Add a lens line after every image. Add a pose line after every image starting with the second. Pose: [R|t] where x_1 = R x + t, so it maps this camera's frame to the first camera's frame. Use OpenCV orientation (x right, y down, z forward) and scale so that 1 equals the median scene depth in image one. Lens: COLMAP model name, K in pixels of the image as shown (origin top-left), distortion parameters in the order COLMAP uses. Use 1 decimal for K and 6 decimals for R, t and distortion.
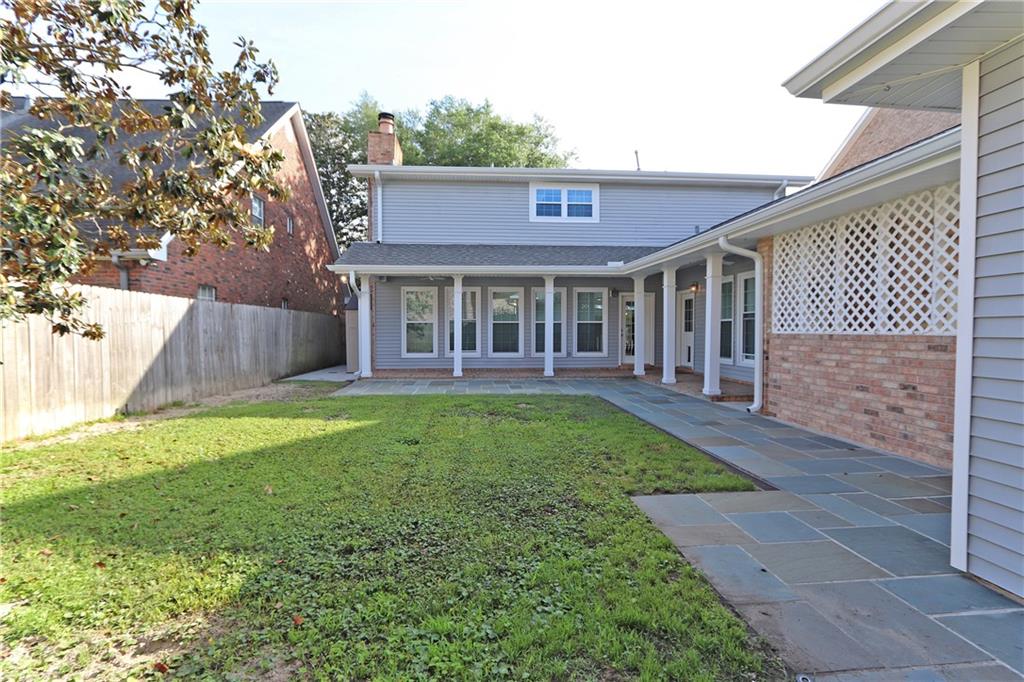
lens RADIAL K [[484.8, 0, 511.1], [0, 484.8, 341.3], [0, 0, 1]] dist [-0.014881, 0.000563]
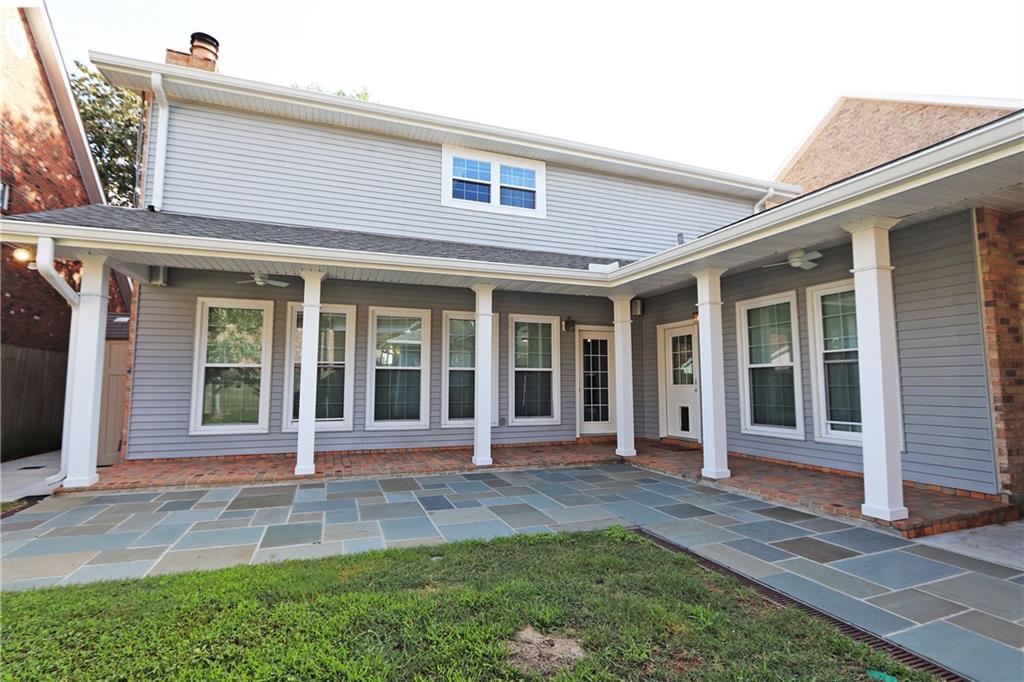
lens RADIAL K [[484.8, 0, 510.0], [0, 484.8, 341.7], [0, 0, 1]] dist [-0.014881, 0.000563]
pose [[0.963742, 0.024841, 0.265677, -0.037238], [0.004870, 0.993854, -0.110591, -0.005491], [-0.266791, 0.107875, 0.957698, 0.406237]]
